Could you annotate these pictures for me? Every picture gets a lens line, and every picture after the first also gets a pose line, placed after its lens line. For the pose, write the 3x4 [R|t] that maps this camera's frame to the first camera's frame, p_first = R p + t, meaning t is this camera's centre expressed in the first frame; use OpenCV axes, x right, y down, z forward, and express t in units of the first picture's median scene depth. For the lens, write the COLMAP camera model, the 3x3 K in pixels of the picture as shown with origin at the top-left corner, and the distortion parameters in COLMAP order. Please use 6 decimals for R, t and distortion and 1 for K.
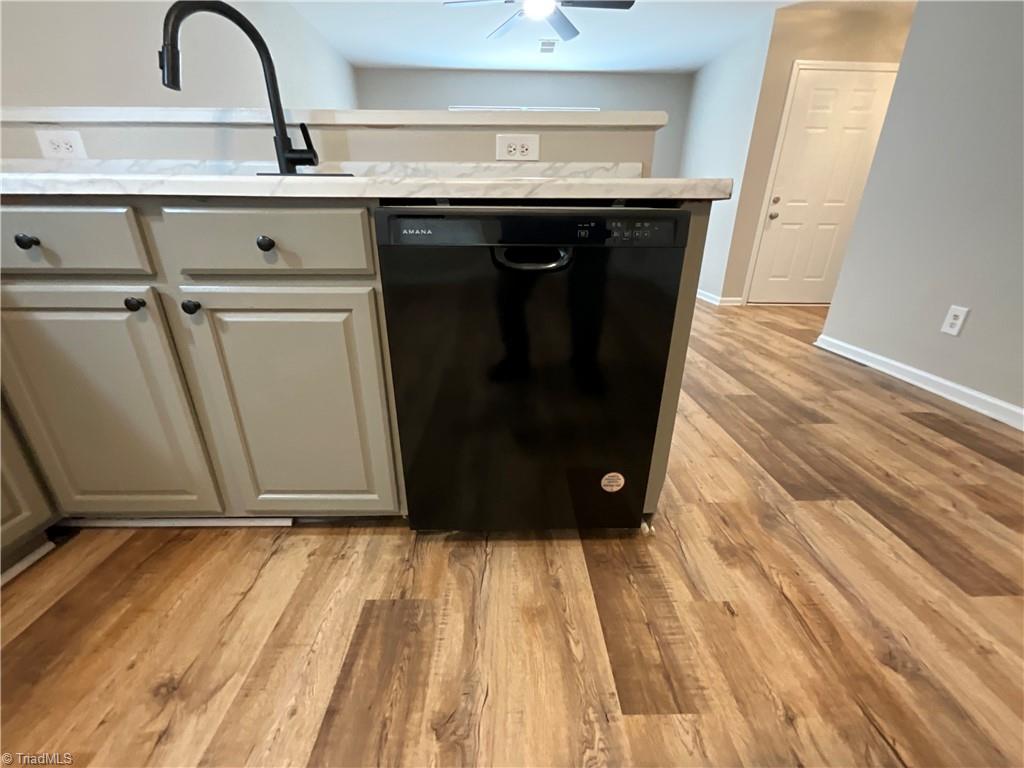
lens RADIAL K [[418.4, 0, 512.2], [0, 418.4, 385.5], [0, 0, 1]] dist [-0.000412, 0.000040]
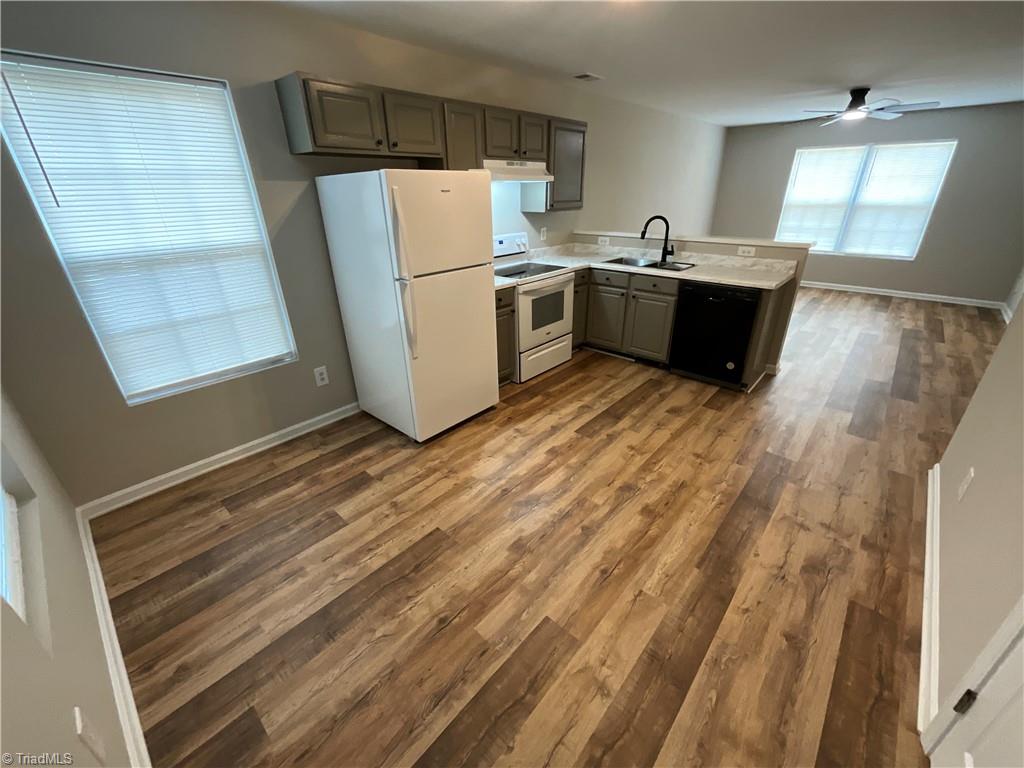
lens RADIAL K [[418.7, 0, 512.0], [0, 418.7, 384.0], [0, 0, 1]] dist [-0.002049, 0.000090]
pose [[0.728769, 0.276450, -0.626475, 1.180748], [-0.241495, 0.959862, 0.142639, 0.337864], [0.640762, 0.047340, 0.766279, -2.844143]]
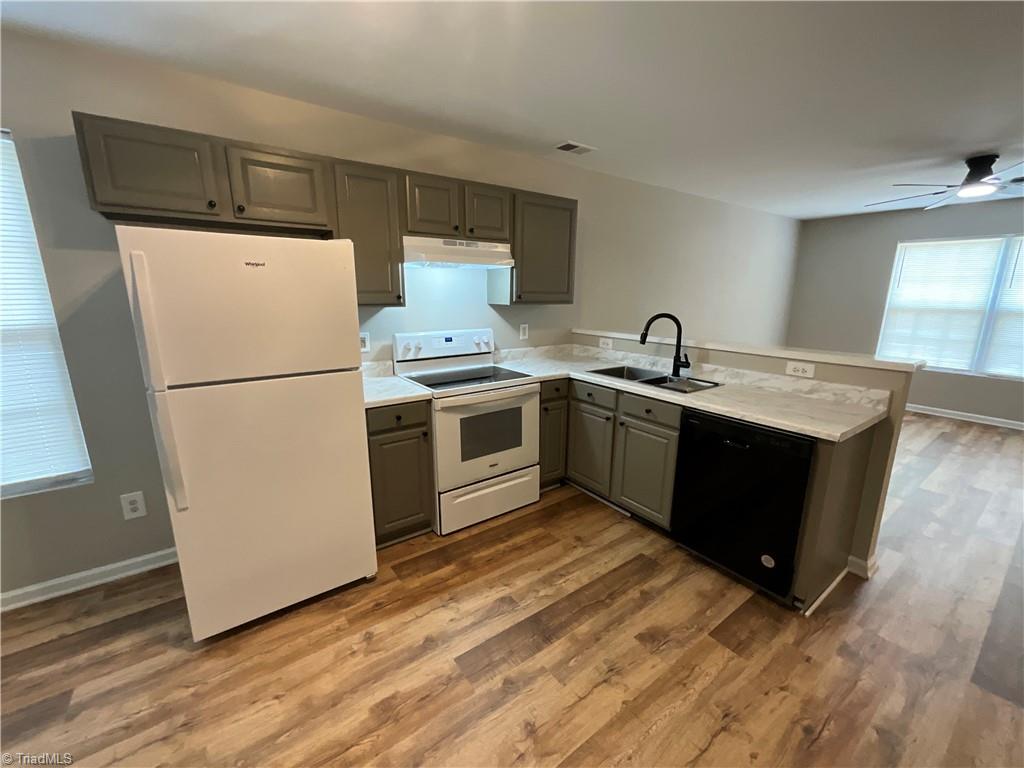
lens RADIAL K [[418.4, 0, 512.2], [0, 418.4, 385.5], [0, 0, 1]] dist [-0.000412, 0.000040]
pose [[0.571904, 0.181373, -0.800018, 1.025351], [-0.311587, 0.950189, -0.007323, -0.164390], [0.758841, 0.253464, 0.599931, -1.326514]]
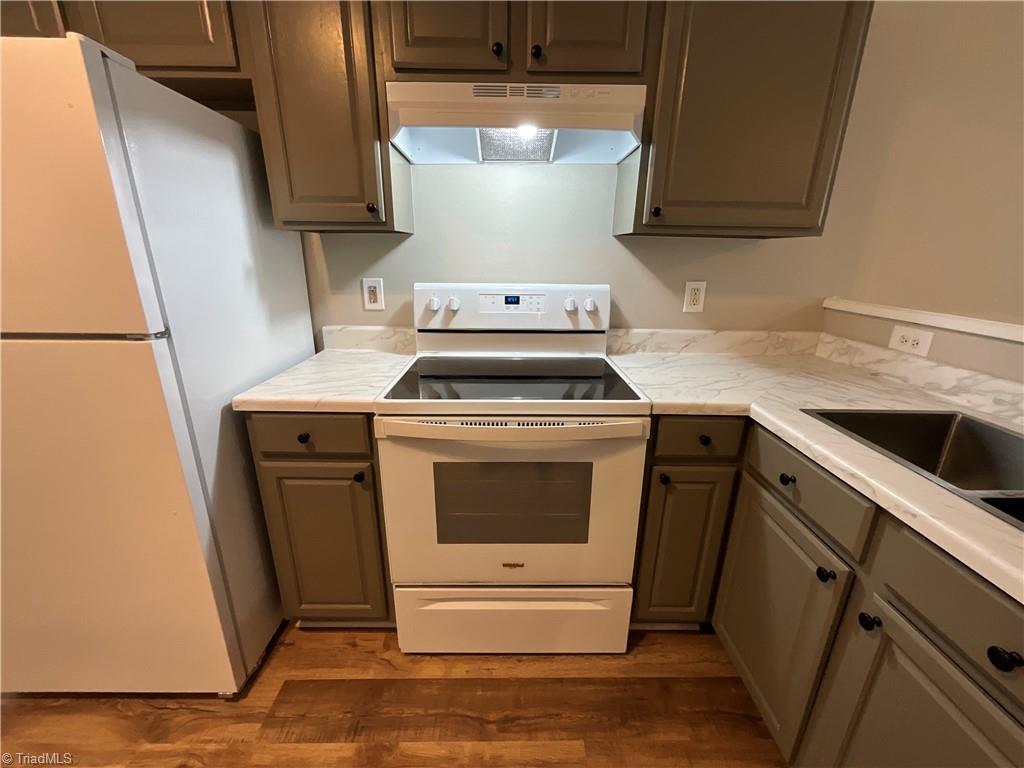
lens RADIAL K [[419.6, 0, 511.7], [0, 419.6, 385.6], [0, 0, 1]] dist [-0.006808, 0.006057]
pose [[-0.006745, 0.300973, -0.953609, -0.060355], [-0.385875, 0.878986, 0.280150, -0.531308], [0.922526, 0.369863, 0.110209, 0.018360]]
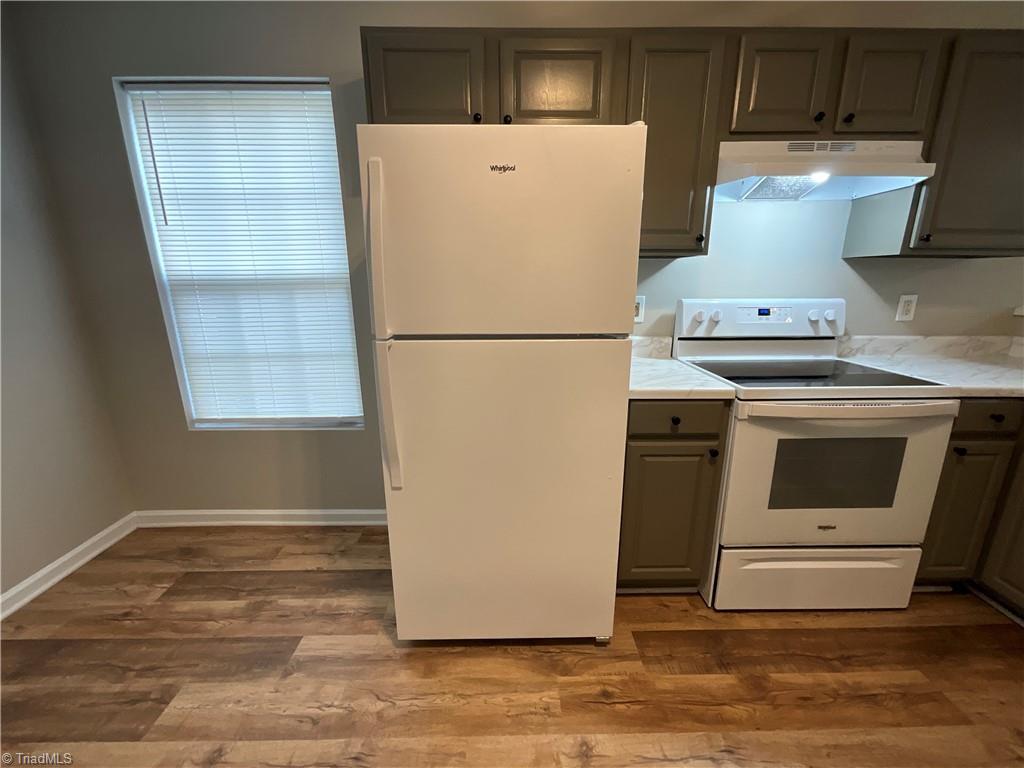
lens RADIAL K [[417.1, 0, 512.3], [0, 417.1, 386.0], [0, 0, 1]] dist [-0.000071, 0.000122]
pose [[-0.005789, 0.244744, -0.969570, 0.261866], [-0.372808, 0.899157, 0.229196, -0.051720], [0.927890, 0.362791, 0.086037, -1.083879]]
